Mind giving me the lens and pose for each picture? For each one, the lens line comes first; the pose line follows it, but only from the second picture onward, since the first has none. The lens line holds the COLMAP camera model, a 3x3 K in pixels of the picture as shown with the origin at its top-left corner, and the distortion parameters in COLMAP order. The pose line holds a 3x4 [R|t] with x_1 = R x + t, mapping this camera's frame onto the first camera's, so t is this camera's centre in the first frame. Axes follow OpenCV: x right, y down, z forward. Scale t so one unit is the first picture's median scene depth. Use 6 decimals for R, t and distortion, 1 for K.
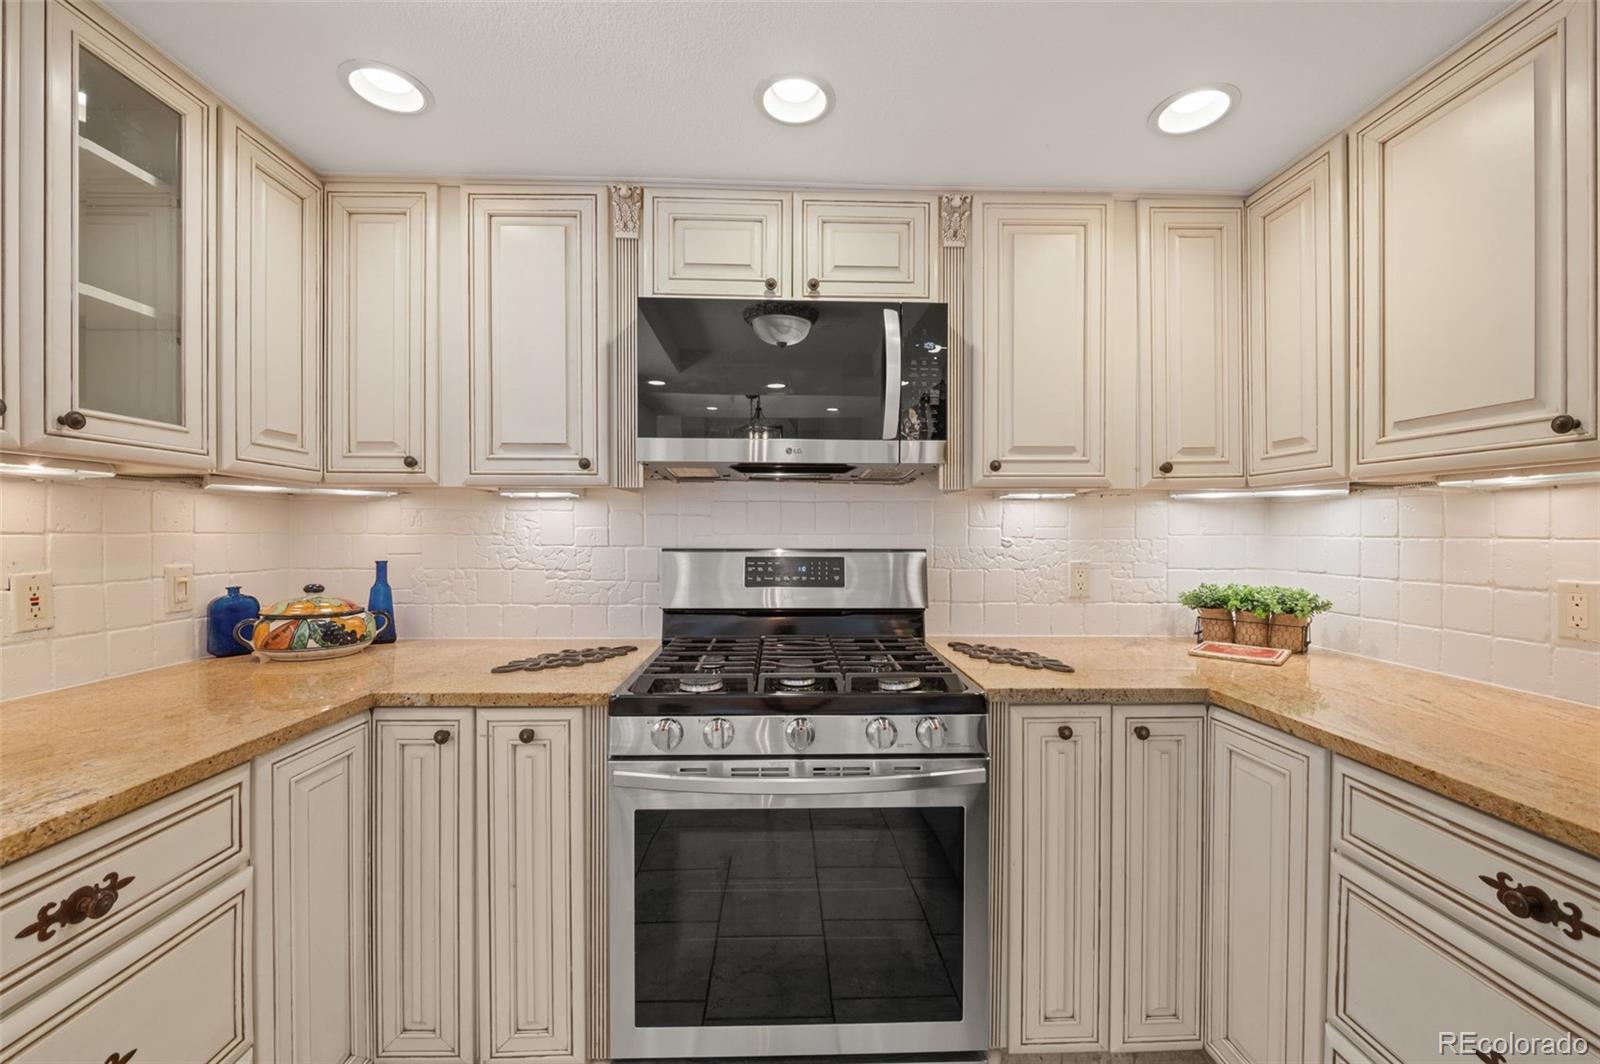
lens RADIAL K [[630.3, 0, 795.8], [0, 630.3, 537.4], [0, 0, 1]] dist [-0.010432, -0.000485]
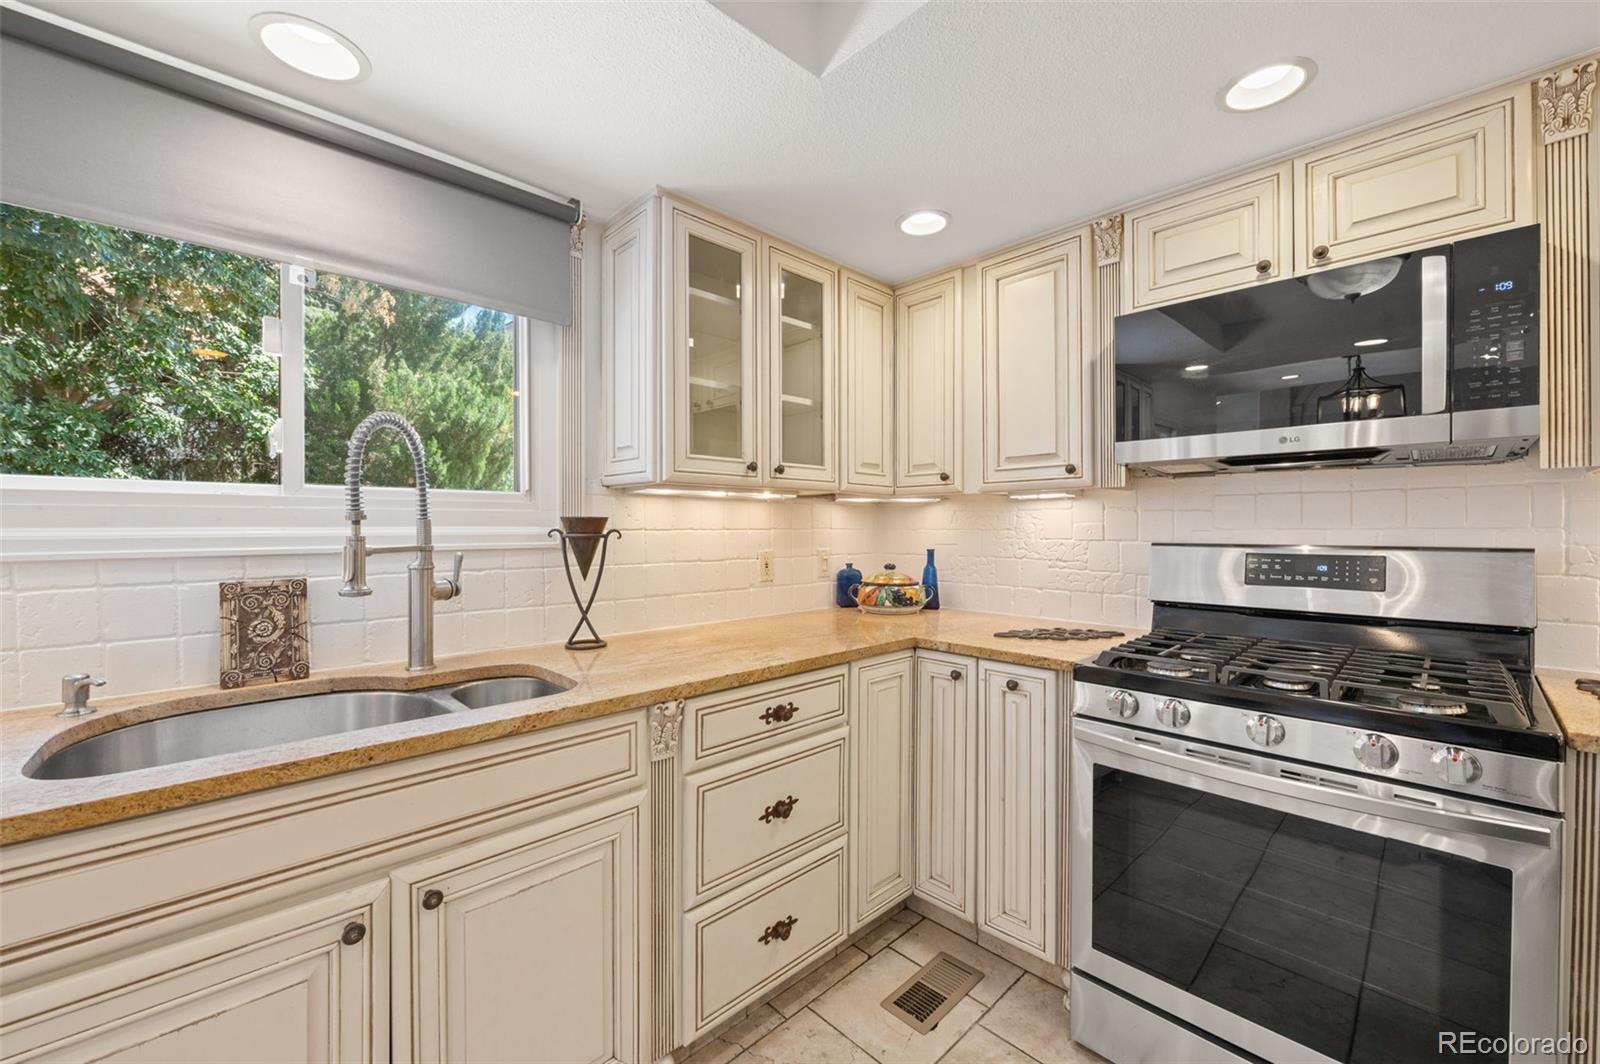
lens RADIAL K [[634.9, 0, 800.0], [0, 634.9, 532.0], [0, 0, 1]] dist [-0.014021, -0.000352]
pose [[0.670734, 0.000916, -0.741697, 0.202874], [-0.002732, 0.999996, -0.001236, 0.002738], [0.741693, 0.002856, 0.670734, -0.164080]]
